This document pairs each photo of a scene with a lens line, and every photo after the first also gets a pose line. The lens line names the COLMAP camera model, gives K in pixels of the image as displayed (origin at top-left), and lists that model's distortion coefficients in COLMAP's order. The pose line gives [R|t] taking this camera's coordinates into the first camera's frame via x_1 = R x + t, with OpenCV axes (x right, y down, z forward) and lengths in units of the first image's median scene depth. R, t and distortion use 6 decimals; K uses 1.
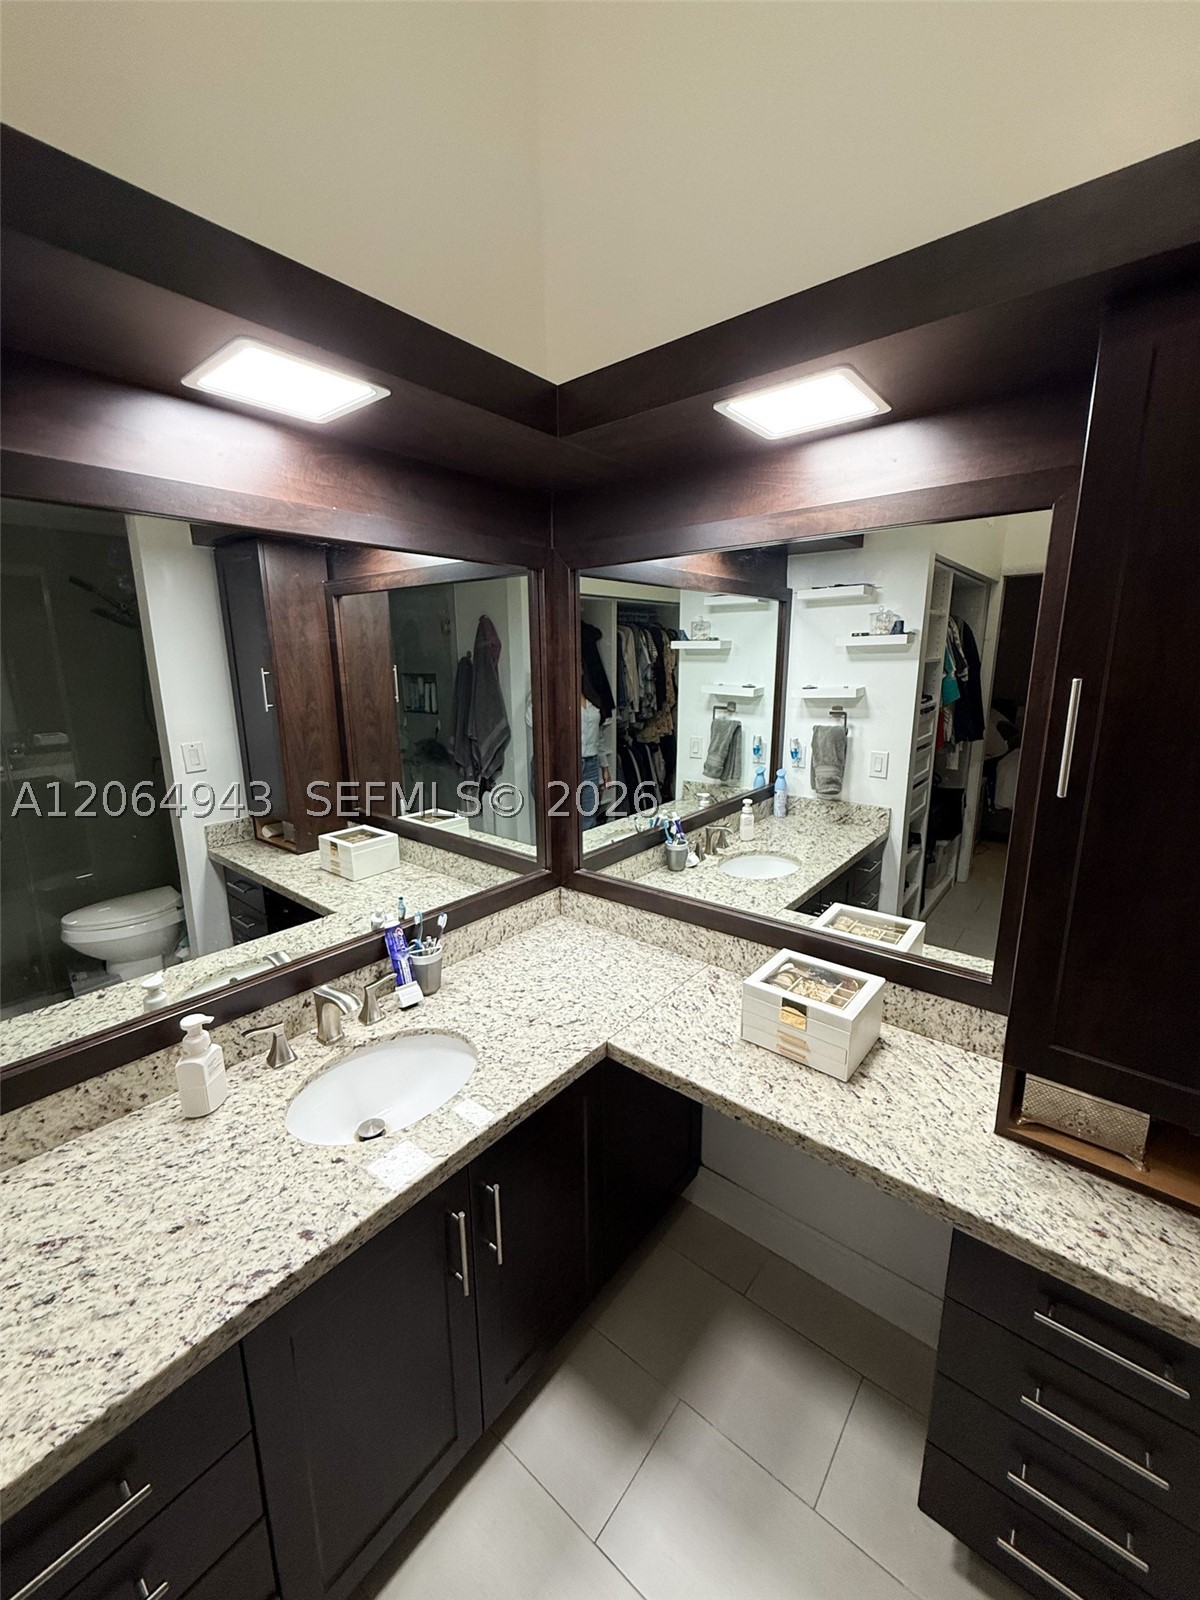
lens RADIAL K [[635.2, 0, 601.0], [0, 635.2, 793.5], [0, 0, 1]] dist [-0.003071, 0.000951]
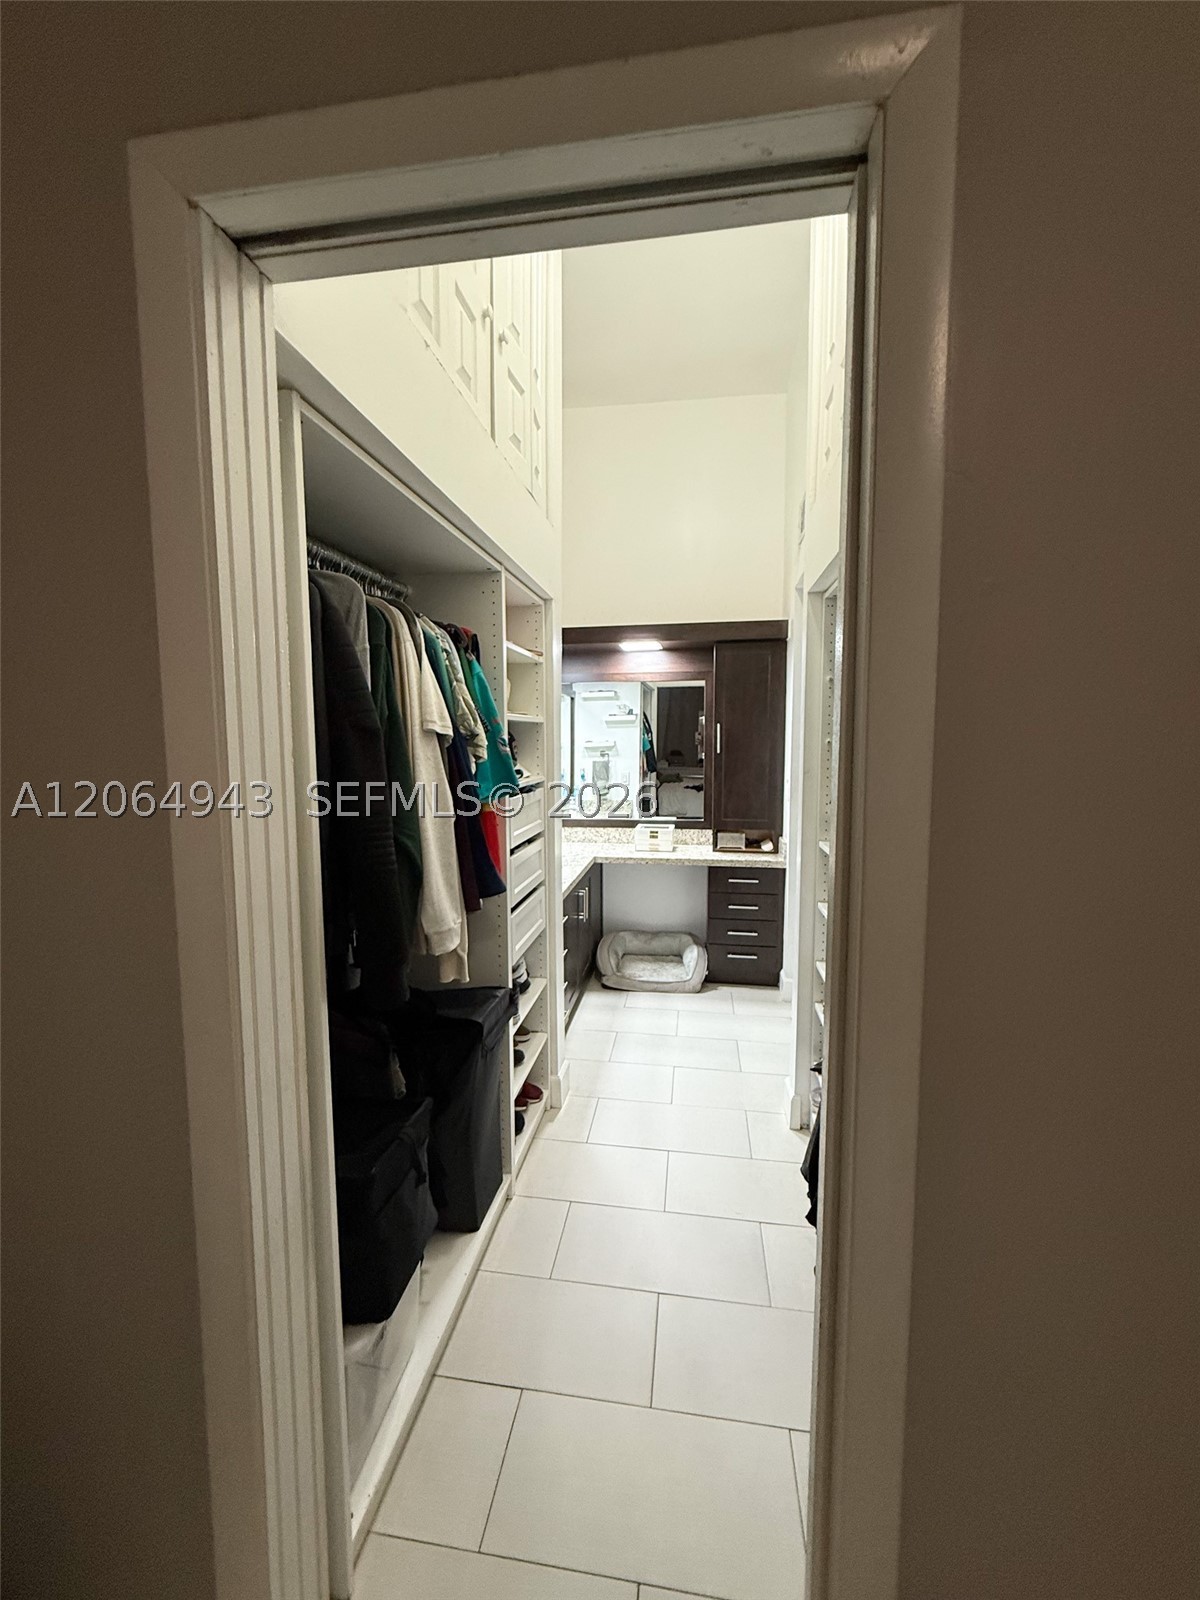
lens RADIAL K [[635.2, 0, 598.3], [0, 635.2, 796.8], [0, 0, 1]] dist [-0.003071, 0.000951]
pose [[0.862493, -0.048111, 0.503777, -0.643760], [0.110023, 0.989487, -0.093869, 0.189392], [-0.493965, 0.136388, 0.858718, -0.670149]]
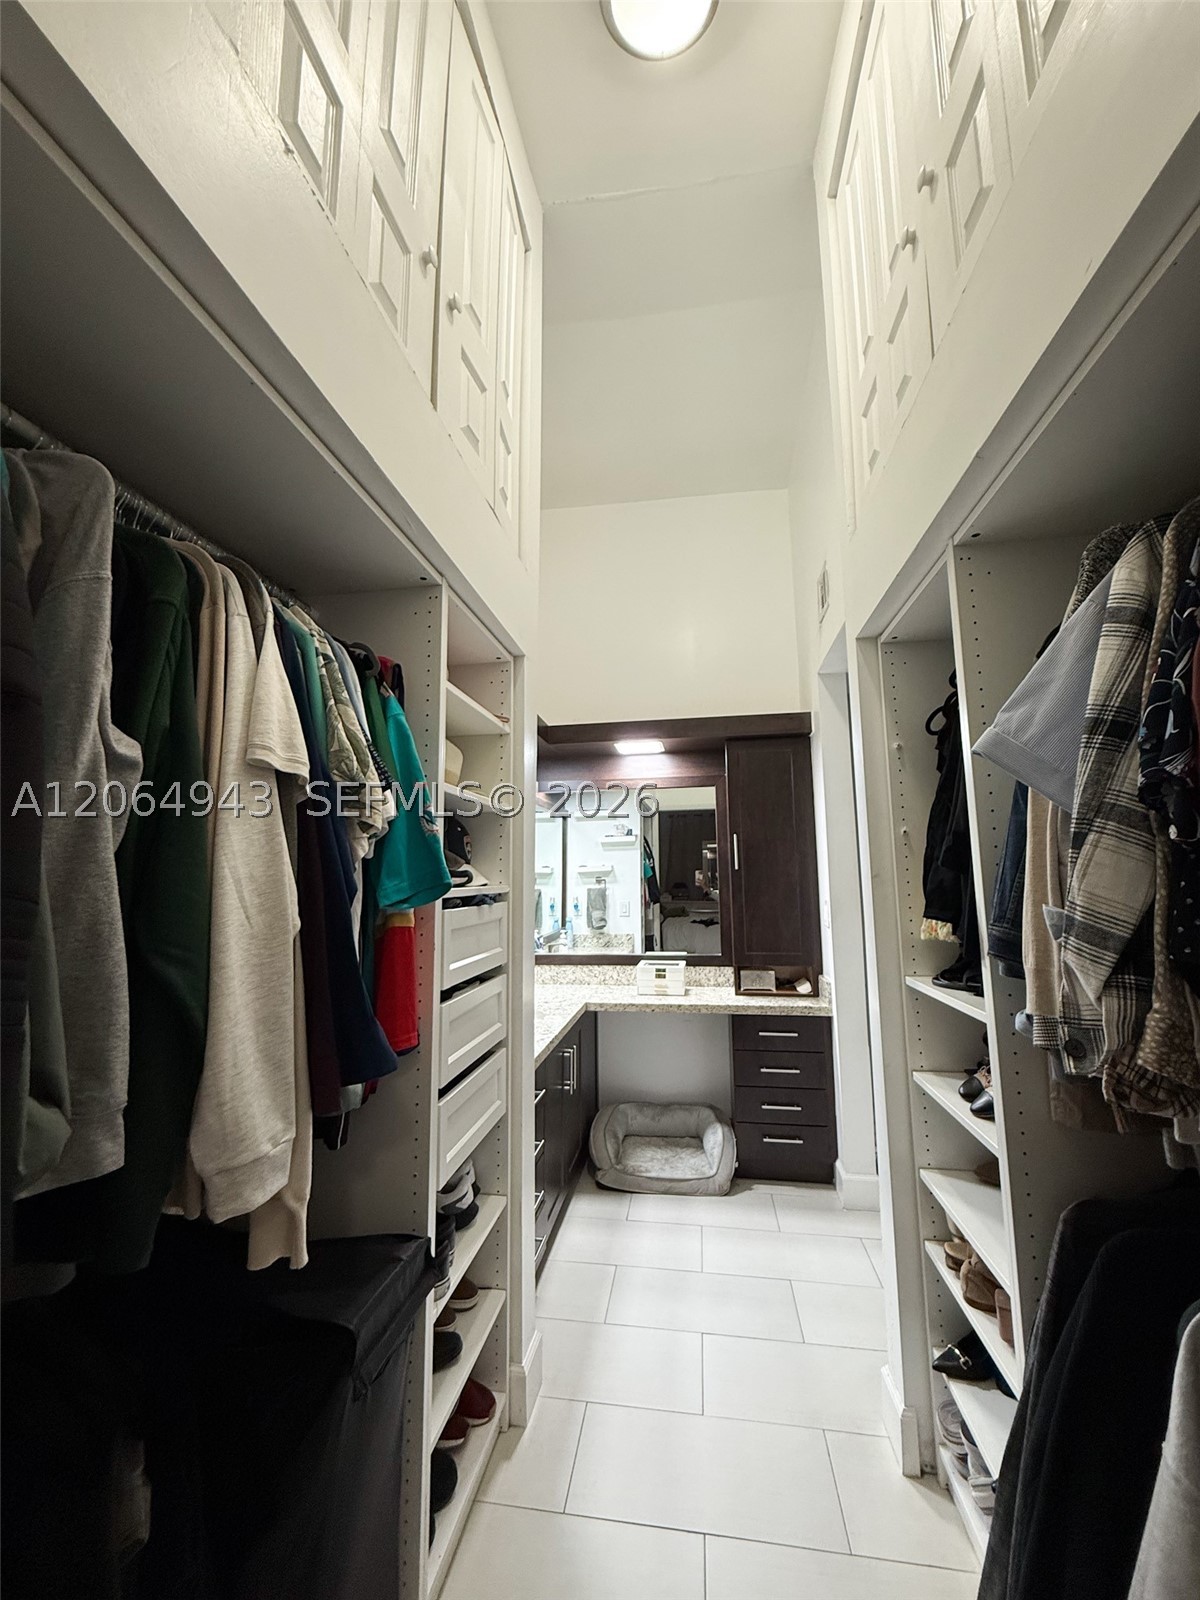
lens RADIAL K [[635.2, 0, 599.4], [0, 635.2, 794.8], [0, 0, 1]] dist [-0.003071, 0.000951]
pose [[0.862074, 0.059258, 0.503305, -0.517039], [0.116222, 0.943553, -0.310160, 0.191627], [-0.493275, 0.325876, 0.806526, -0.477328]]
